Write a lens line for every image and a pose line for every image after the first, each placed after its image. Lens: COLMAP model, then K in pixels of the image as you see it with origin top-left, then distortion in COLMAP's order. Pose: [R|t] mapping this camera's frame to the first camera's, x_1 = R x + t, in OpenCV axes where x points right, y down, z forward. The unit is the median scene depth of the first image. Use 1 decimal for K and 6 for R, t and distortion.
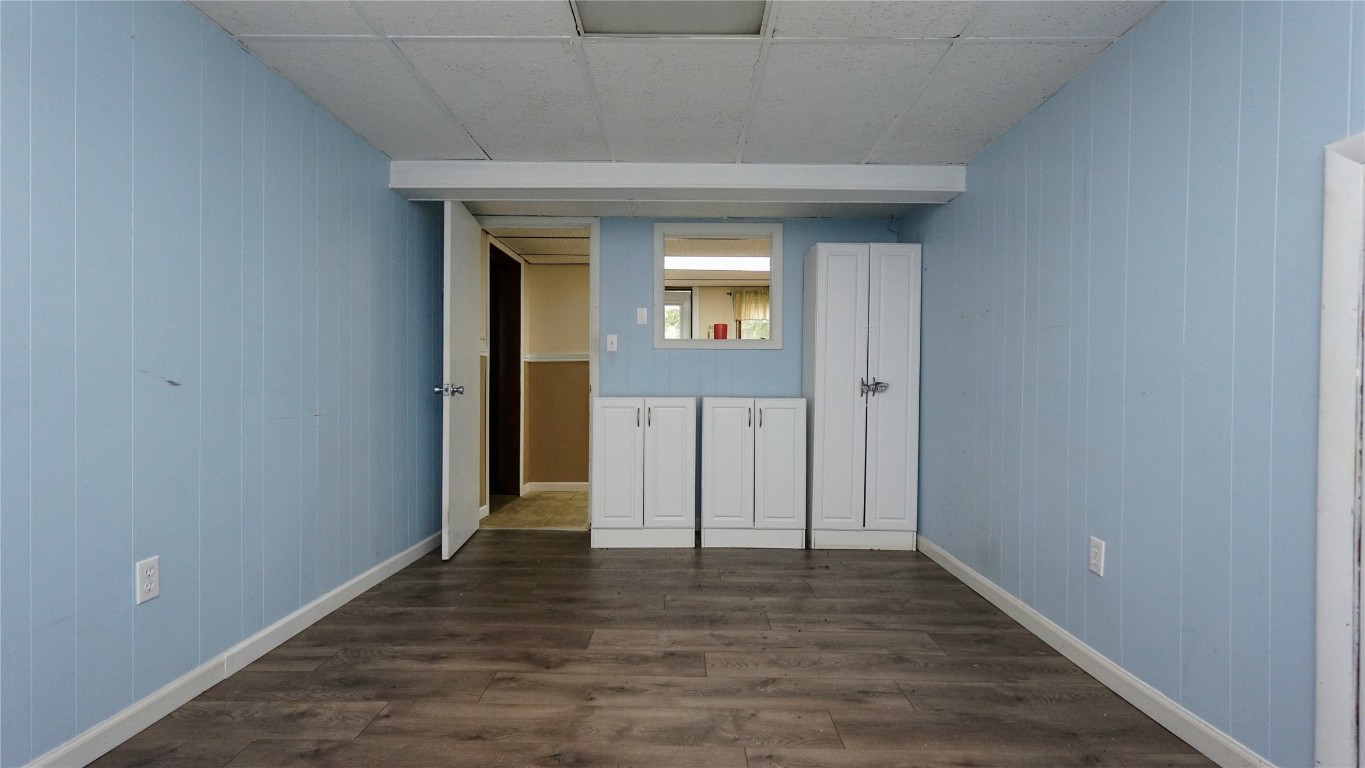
lens RADIAL K [[590.4, 0, 676.1], [0, 590.4, 383.7], [0, 0, 1]] dist [-0.002482, 0.000745]
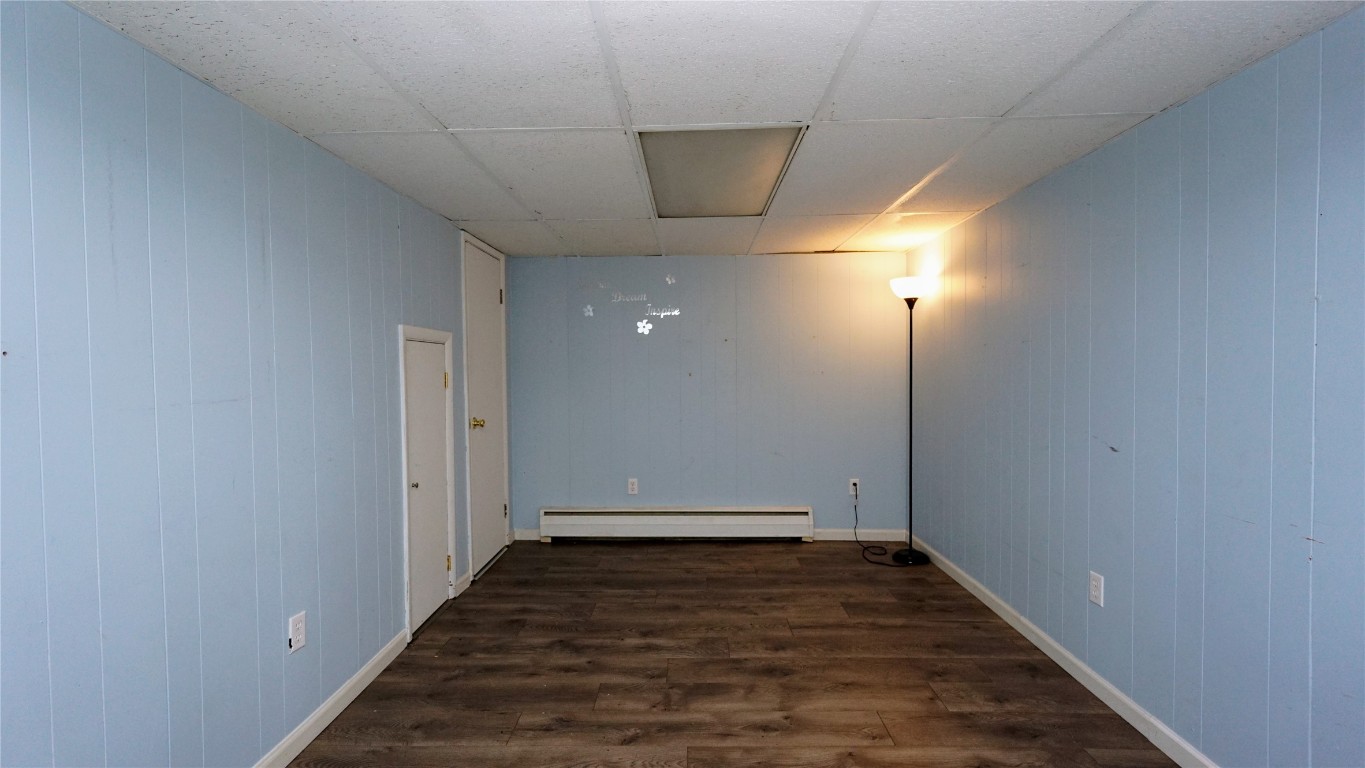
lens RADIAL K [[590.4, 0, 676.1], [0, 590.4, 383.7], [0, 0, 1]] dist [-0.002482, 0.000745]
pose [[-0.999947, 0.001889, 0.010098, 0.066671], [0.002193, 0.999542, 0.030192, -0.178747], [-0.010036, 0.030213, -0.999493, 2.228350]]
